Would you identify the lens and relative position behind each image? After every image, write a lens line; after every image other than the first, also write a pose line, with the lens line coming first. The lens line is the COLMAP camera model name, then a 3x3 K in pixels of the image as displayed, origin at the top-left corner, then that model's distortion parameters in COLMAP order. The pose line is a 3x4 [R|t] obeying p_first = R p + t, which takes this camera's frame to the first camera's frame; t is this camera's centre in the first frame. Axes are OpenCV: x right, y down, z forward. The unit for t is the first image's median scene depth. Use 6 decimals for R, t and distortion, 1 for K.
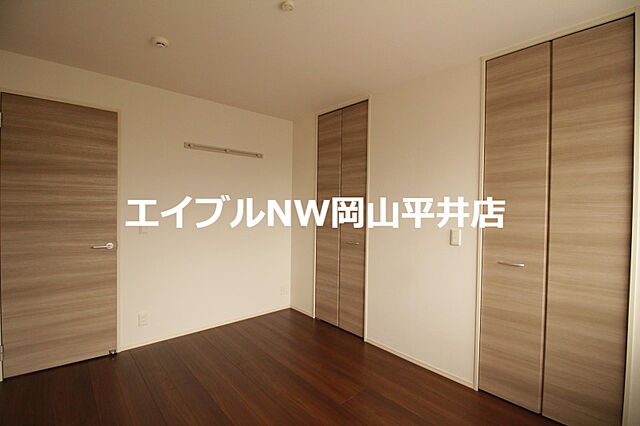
lens RADIAL K [[302.6, 0, 320.0], [0, 302.6, 213.0], [0, 0, 1]] dist [0.000424, -0.000002]
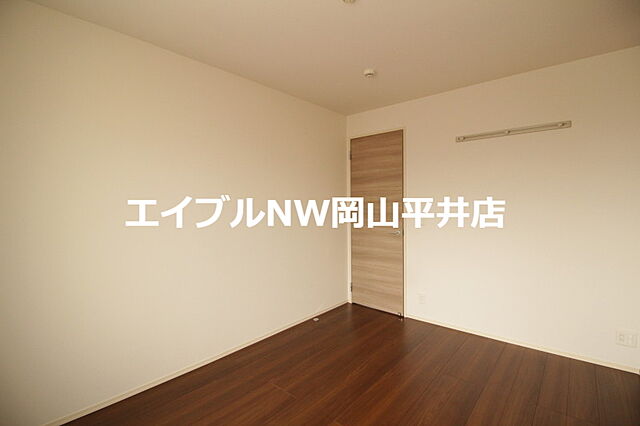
lens RADIAL K [[296.4, 0, 320.0], [0, 296.4, 213.0], [0, 0, 1]] dist [-0.000348, -0.000029]
pose [[0.131197, 0.020237, -0.991150, 0.548198], [-0.000280, 0.999792, 0.020376, -0.004743], [0.991356, -0.002396, 0.131175, 0.503406]]
